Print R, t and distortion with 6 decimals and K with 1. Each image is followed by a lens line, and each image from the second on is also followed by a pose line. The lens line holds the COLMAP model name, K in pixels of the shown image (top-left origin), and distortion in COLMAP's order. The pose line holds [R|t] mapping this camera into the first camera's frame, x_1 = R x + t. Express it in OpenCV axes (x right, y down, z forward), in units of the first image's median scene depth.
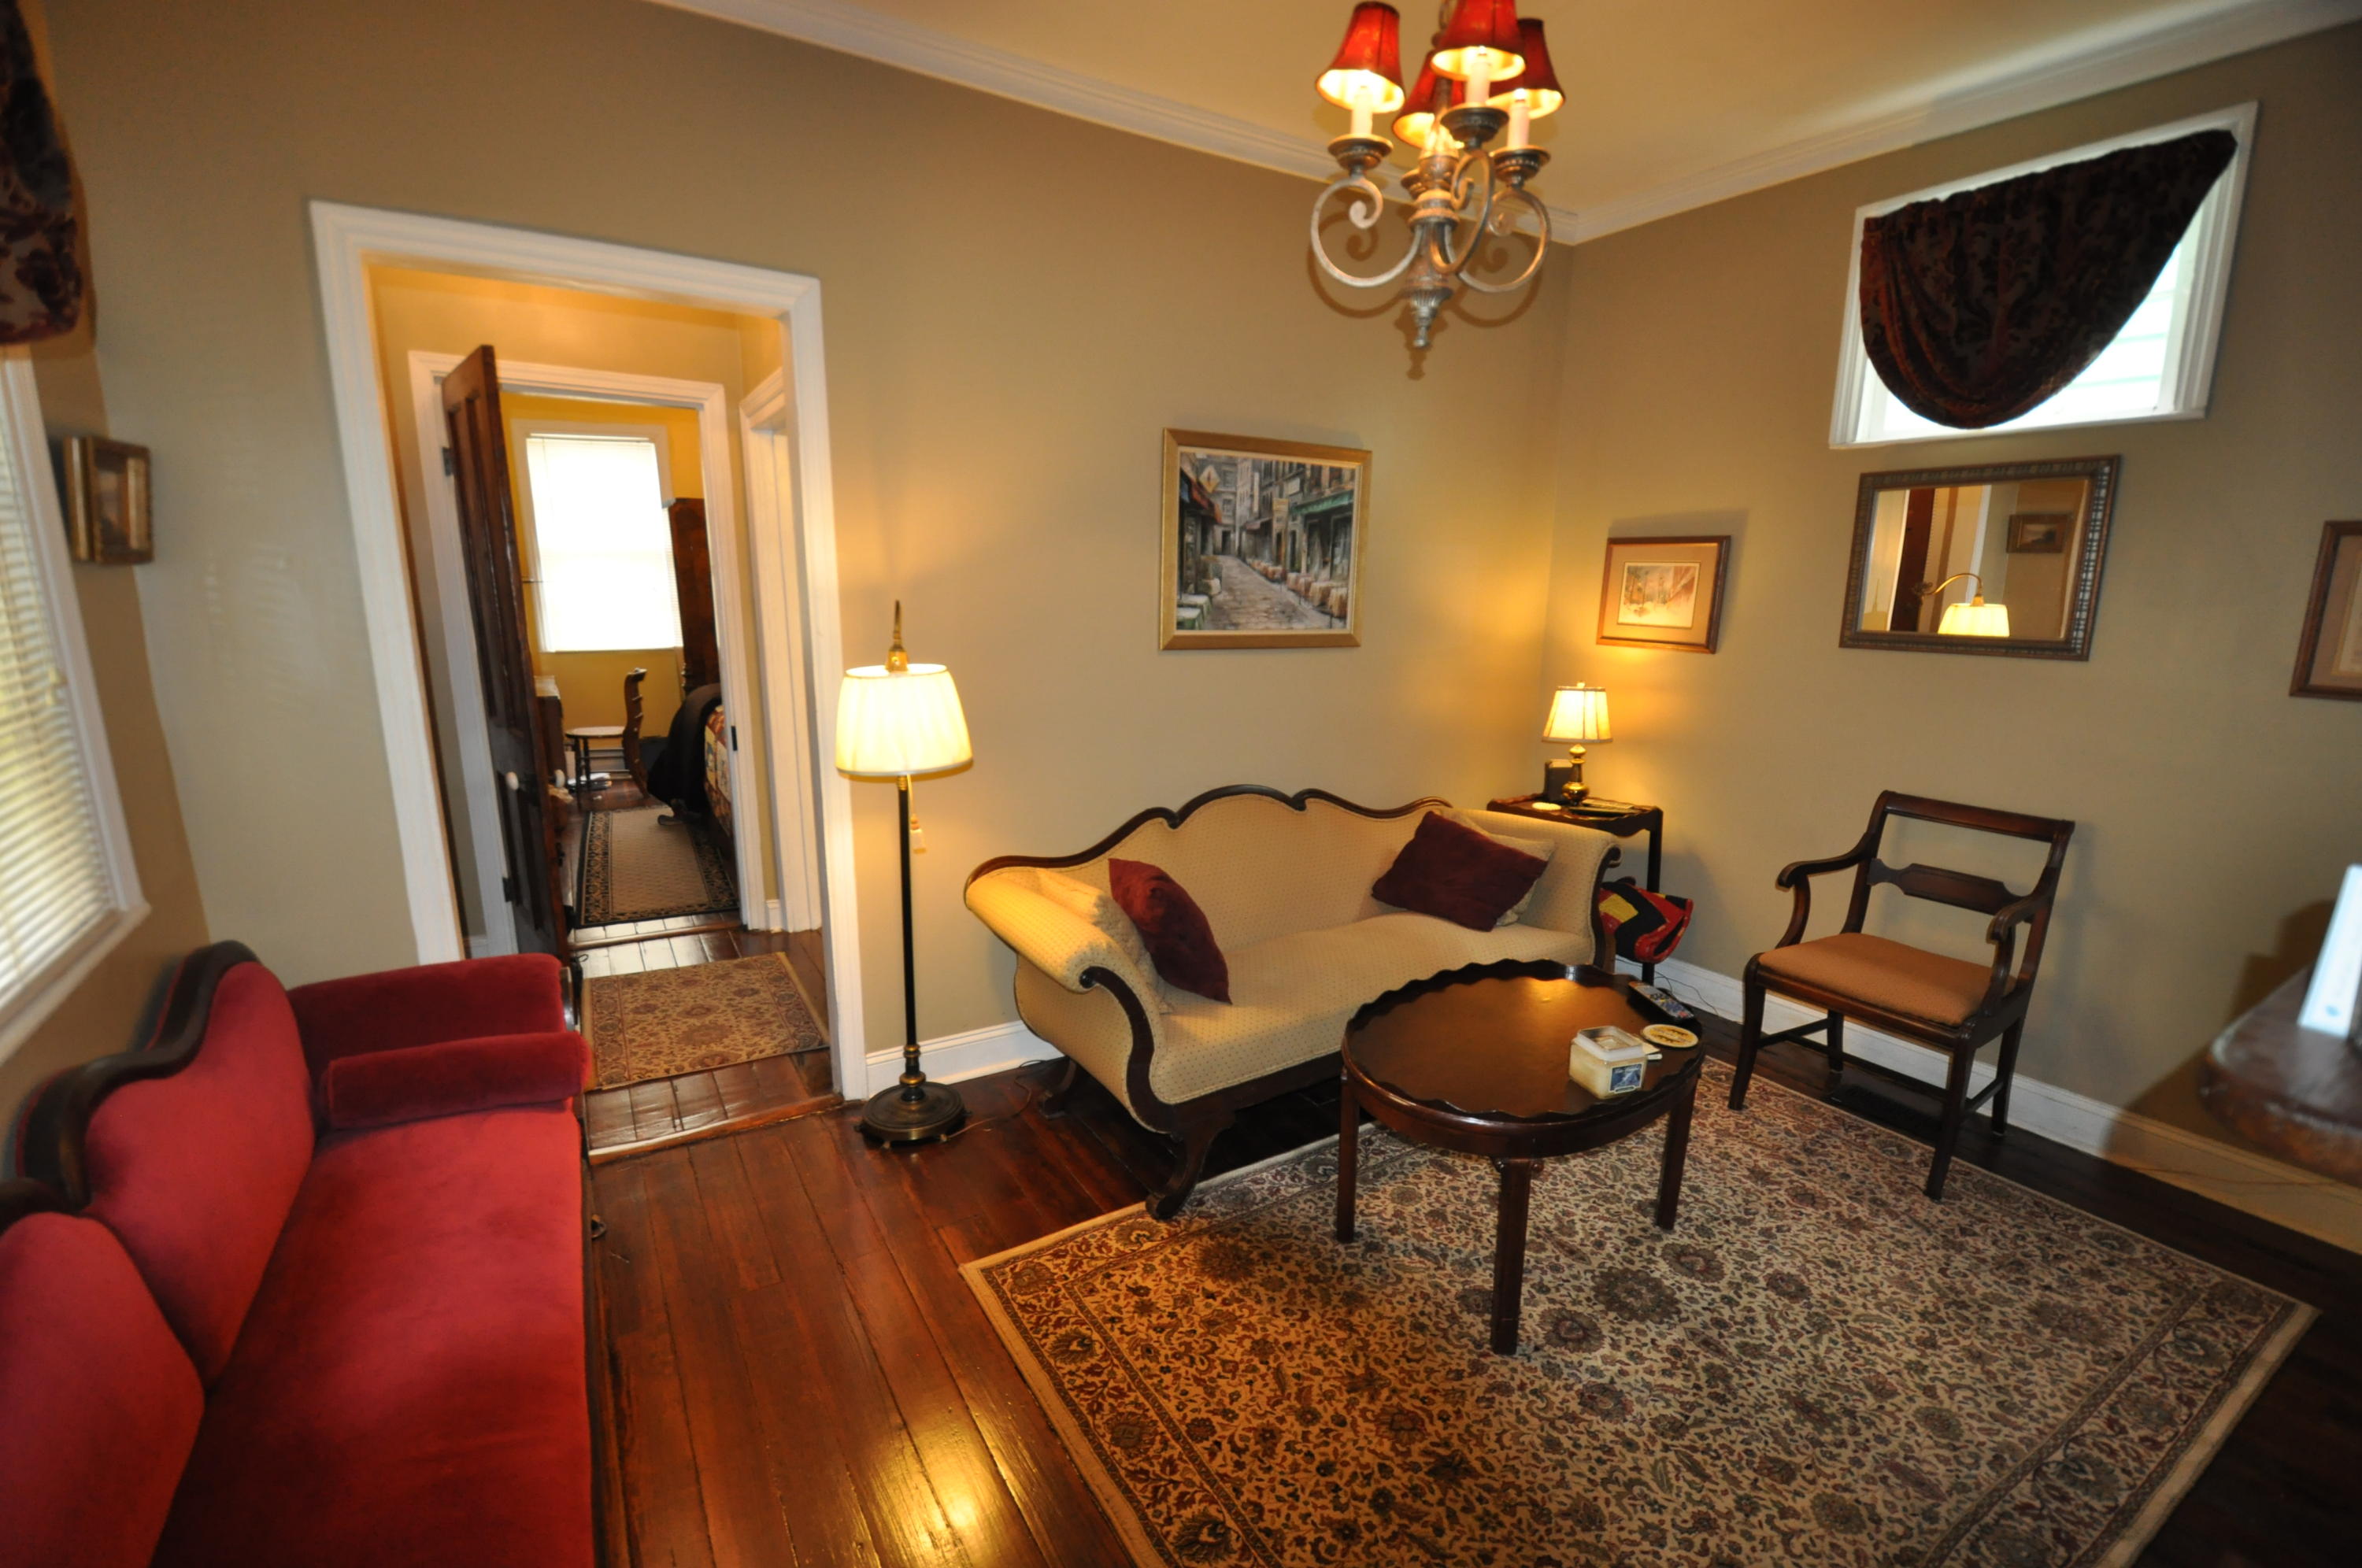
lens RADIAL K [[1024.7, 0, 1181.0], [0, 1024.7, 786.3], [0, 0, 1]] dist [0.007147, -0.016727]
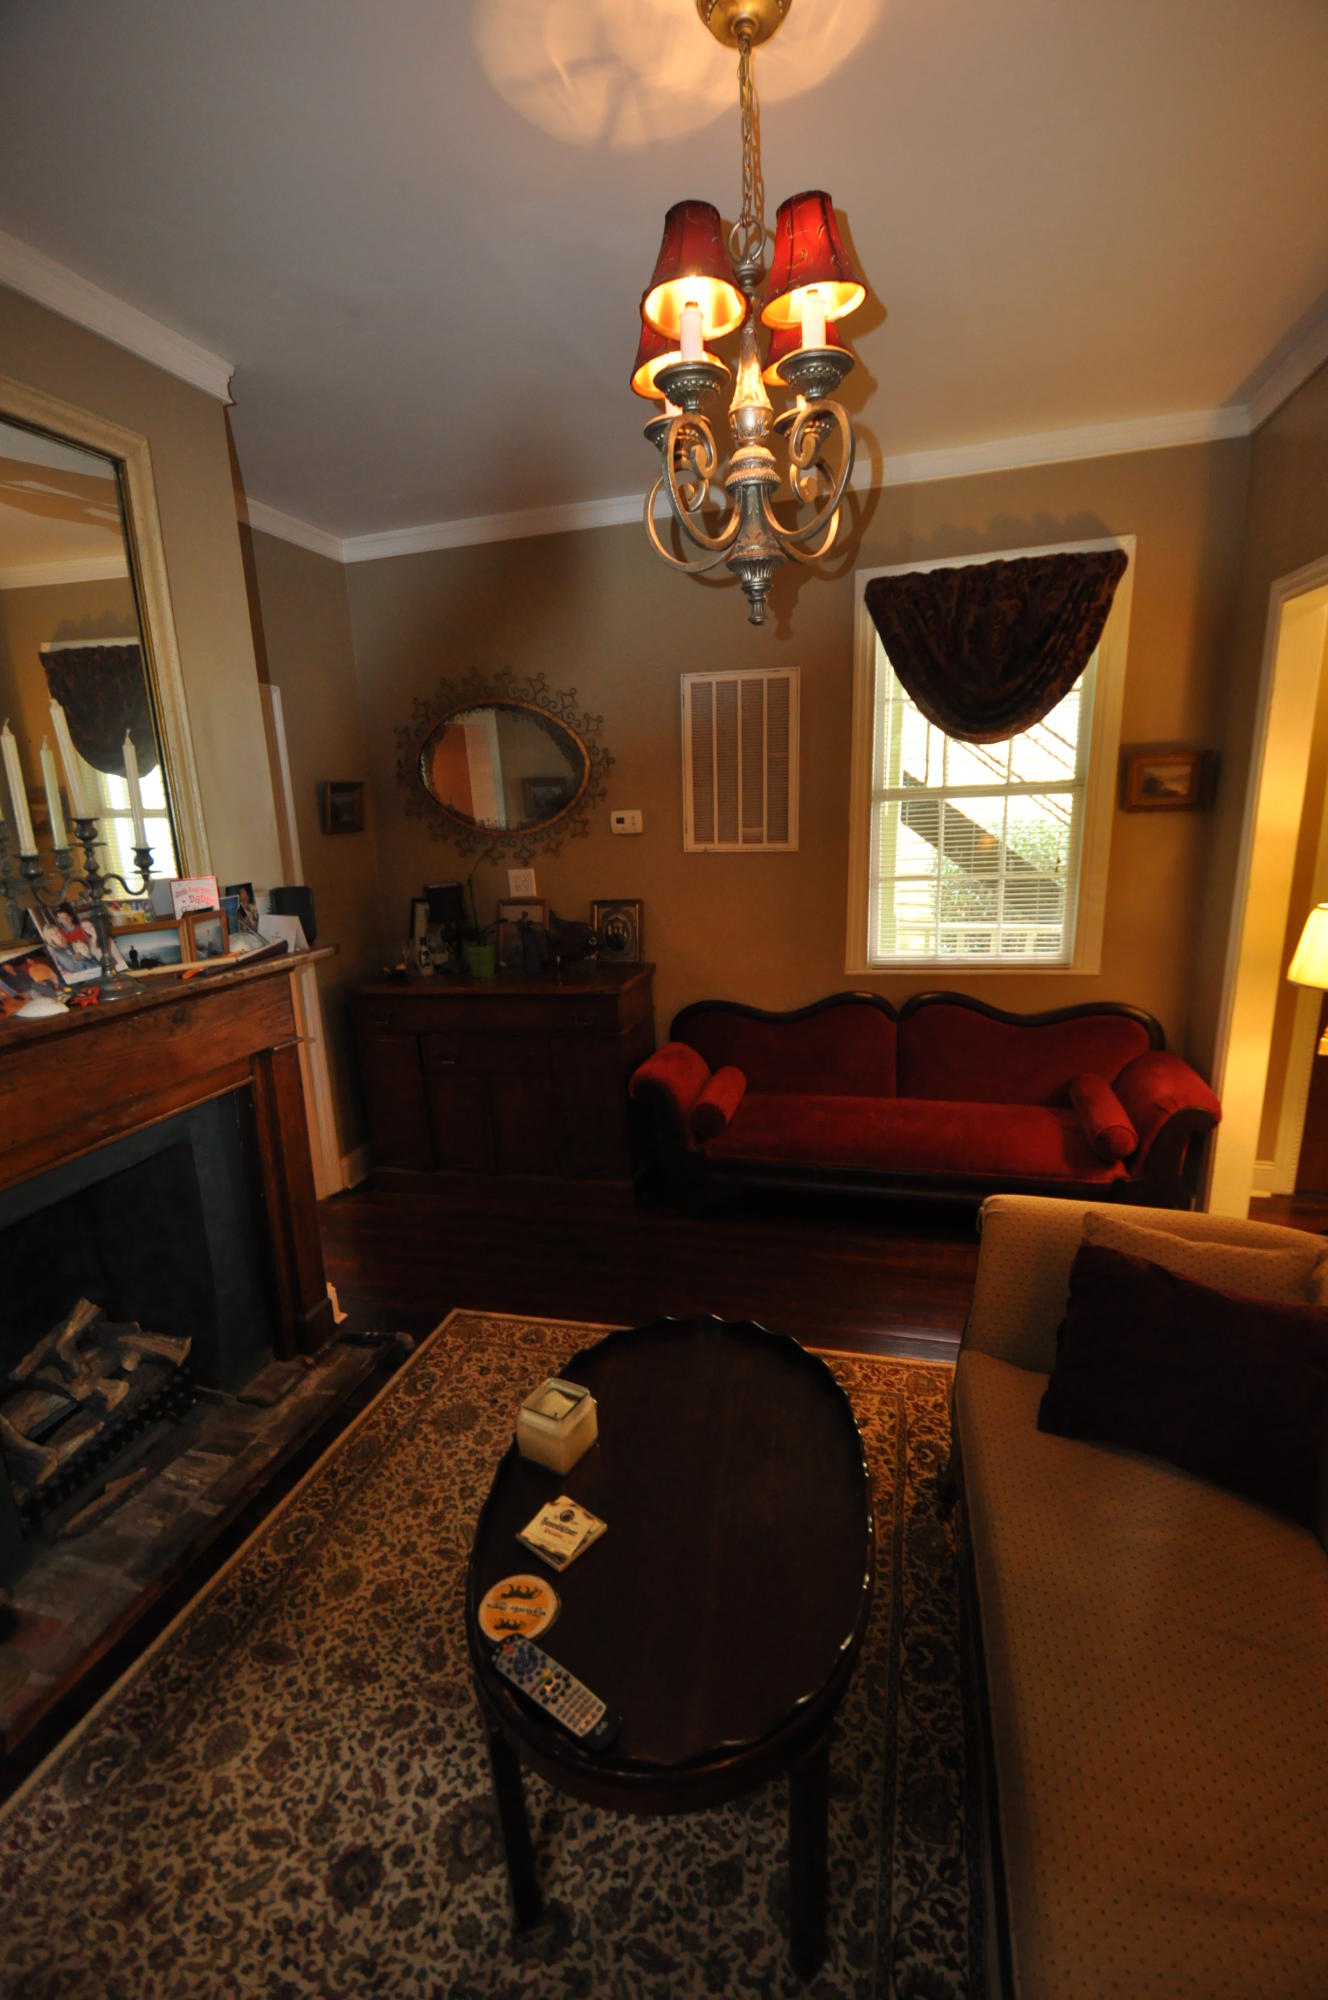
lens RADIAL K [[867.8, 0, 681.5], [0, 867.8, 995.1], [0, 0, 1]] dist [0.007147, -0.016727]
pose [[-0.714808, 0.171453, -0.677978, 0.816500], [-0.123031, 0.923527, 0.363264, -0.371924], [0.688414, 0.343076, -0.639050, 1.488009]]
